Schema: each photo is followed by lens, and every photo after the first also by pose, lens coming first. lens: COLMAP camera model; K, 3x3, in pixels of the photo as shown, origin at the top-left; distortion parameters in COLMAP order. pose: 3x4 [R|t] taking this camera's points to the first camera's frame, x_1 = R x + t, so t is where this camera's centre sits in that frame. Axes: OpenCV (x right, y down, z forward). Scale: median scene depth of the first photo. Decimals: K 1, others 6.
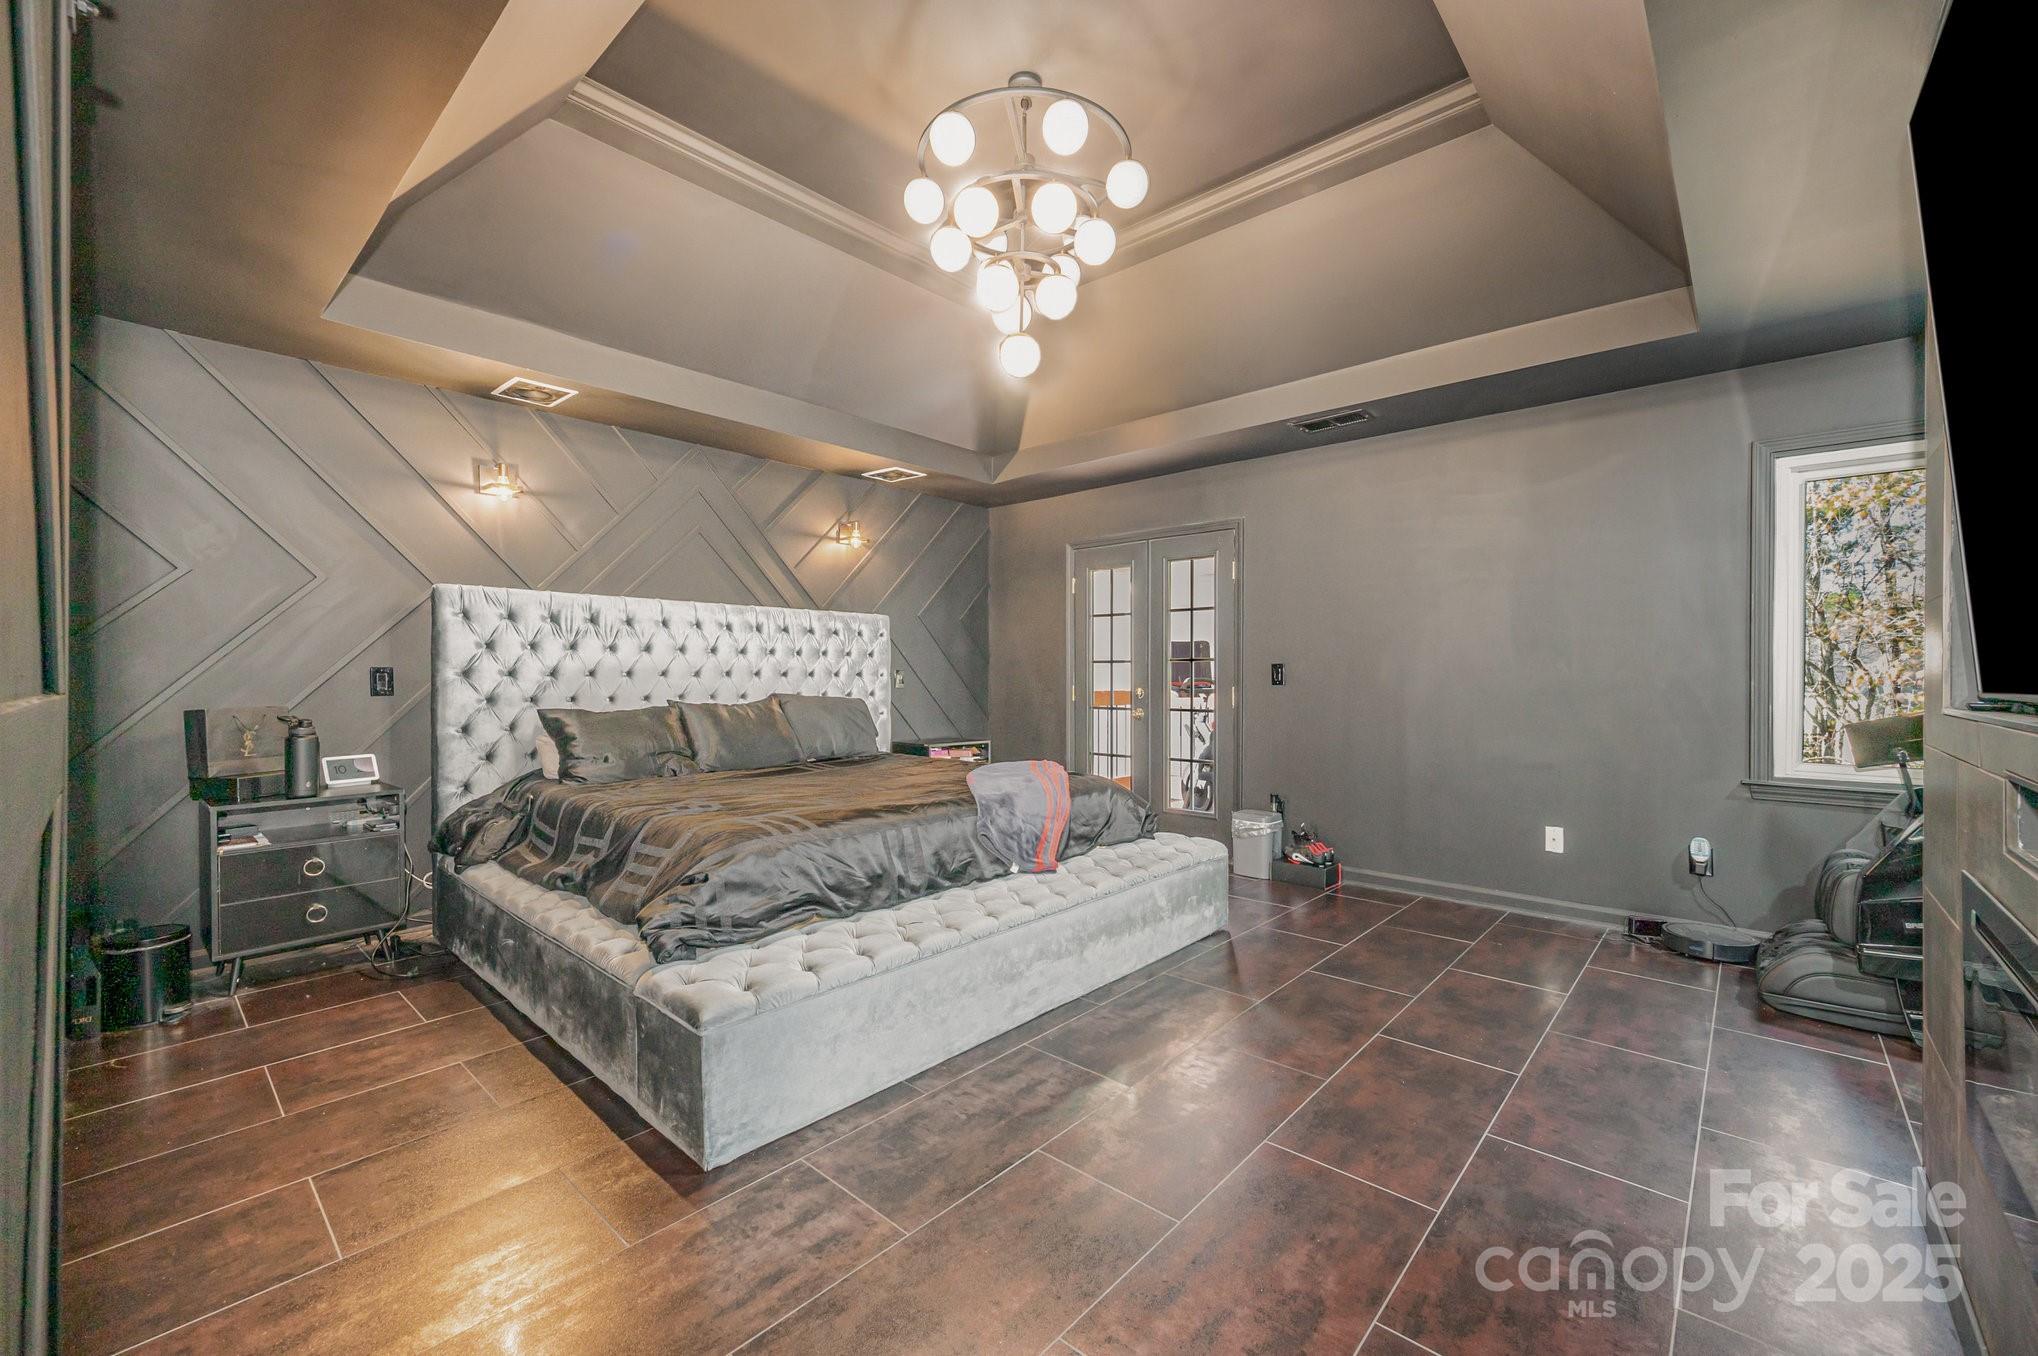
lens RADIAL K [[810.1, 0, 1014.0], [0, 810.1, 676.6], [0, 0, 1]] dist [0.000377, -0.000322]
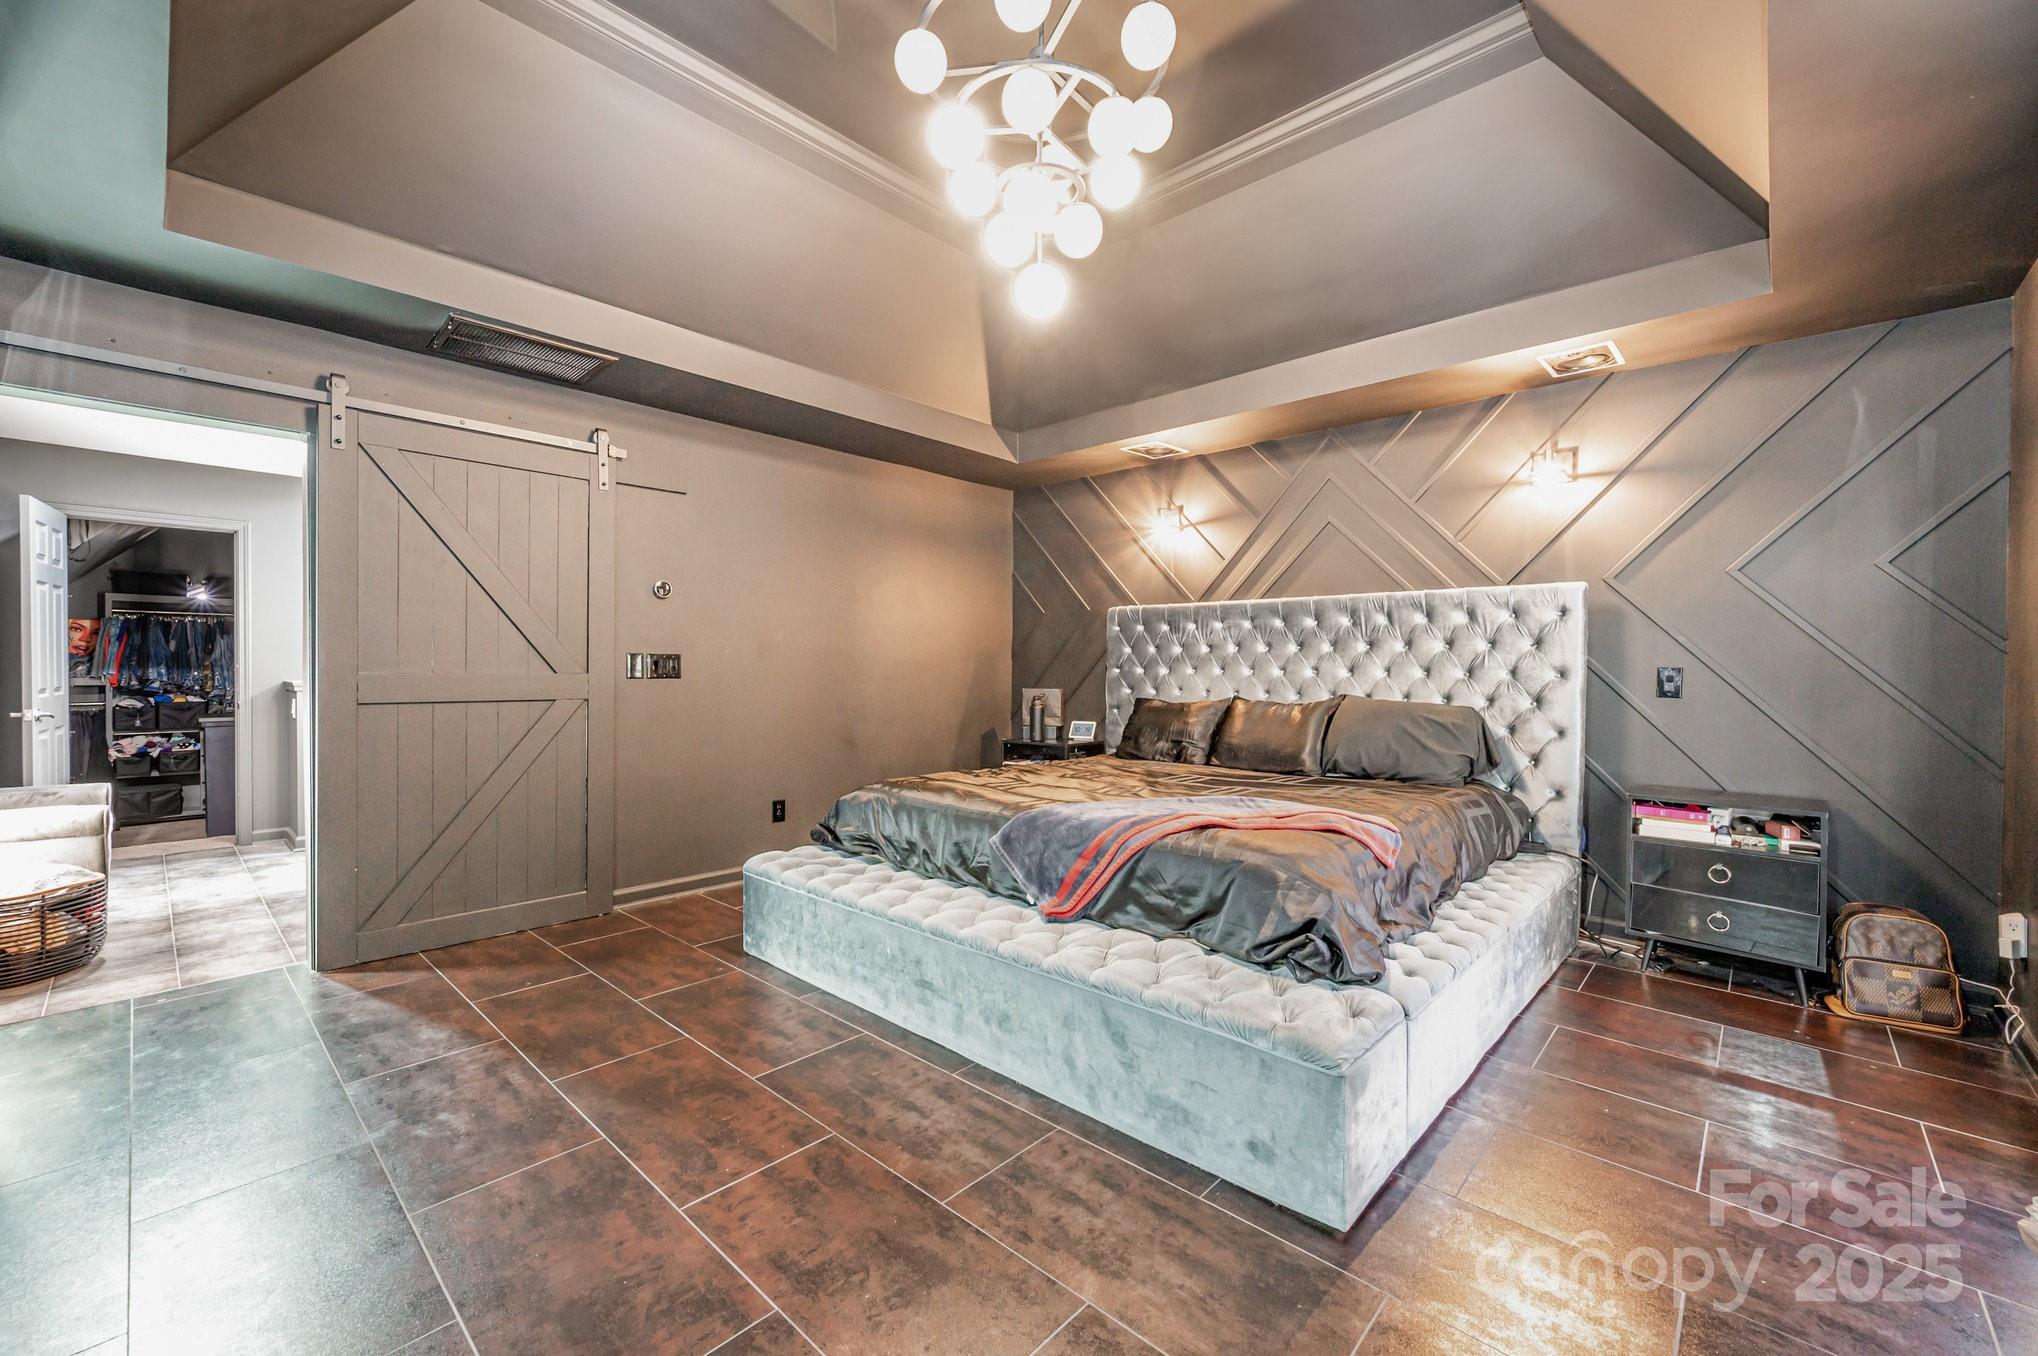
lens RADIAL K [[810.1, 0, 1013.8], [0, 810.1, 671.6], [0, 0, 1]] dist [0.000377, -0.000322]
pose [[-0.006027, 0.000422, -0.999982, 0.975658], [-0.007805, 0.999969, 0.000469, -0.003137], [0.999951, 0.007807, -0.006023, 1.123655]]
